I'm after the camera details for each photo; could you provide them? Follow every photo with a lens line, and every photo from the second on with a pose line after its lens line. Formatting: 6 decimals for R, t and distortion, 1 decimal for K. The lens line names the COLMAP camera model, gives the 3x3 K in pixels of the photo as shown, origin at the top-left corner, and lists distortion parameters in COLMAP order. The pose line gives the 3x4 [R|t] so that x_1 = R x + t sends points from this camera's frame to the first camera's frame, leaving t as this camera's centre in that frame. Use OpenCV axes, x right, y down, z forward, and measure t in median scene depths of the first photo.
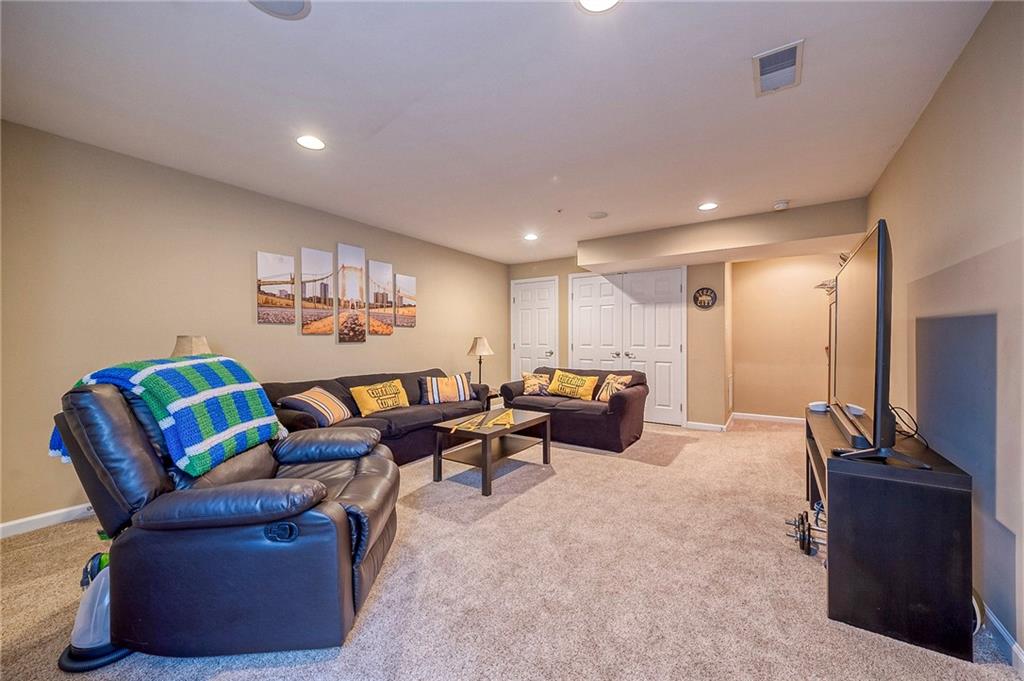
lens RADIAL K [[401.4, 0, 511.4], [0, 401.4, 341.6], [0, 0, 1]] dist [-0.000328, -0.000020]
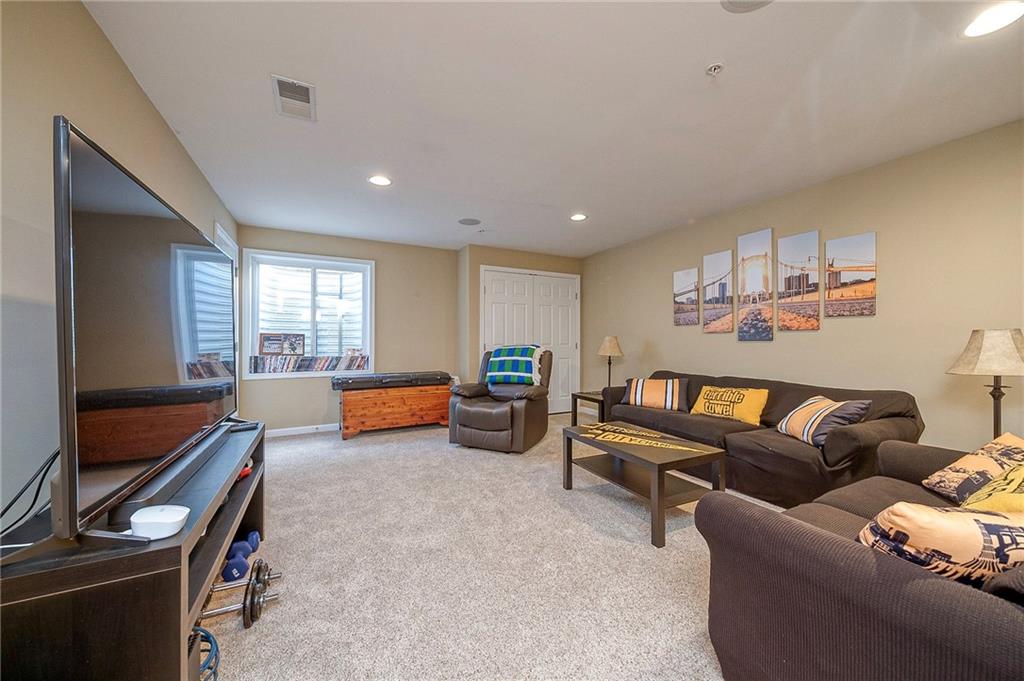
lens RADIAL K [[378.4, 0, 507.7], [0, 378.4, 340.0], [0, 0, 1]] dist [0.007656, -0.001275]
pose [[-0.519551, 0.004273, -0.854429, 0.624583], [0.000337, 0.999988, 0.004796, -0.004269], [0.854440, 0.002204, -0.519546, 0.998970]]
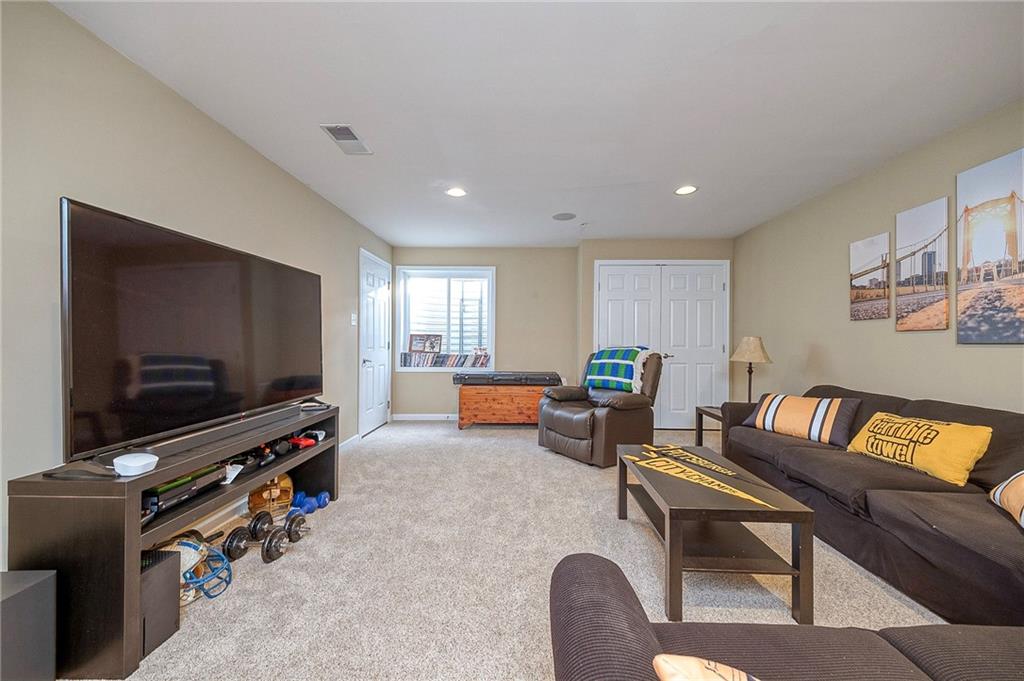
lens RADIAL K [[378.4, 0, 507.2], [0, 378.4, 340.9], [0, 0, 1]] dist [0.007656, -0.001275]
pose [[-0.866724, 0.001157, -0.498787, 0.415095], [-0.002248, 0.999978, 0.006226, -0.004025], [0.498783, 0.006518, -0.866702, 1.153072]]
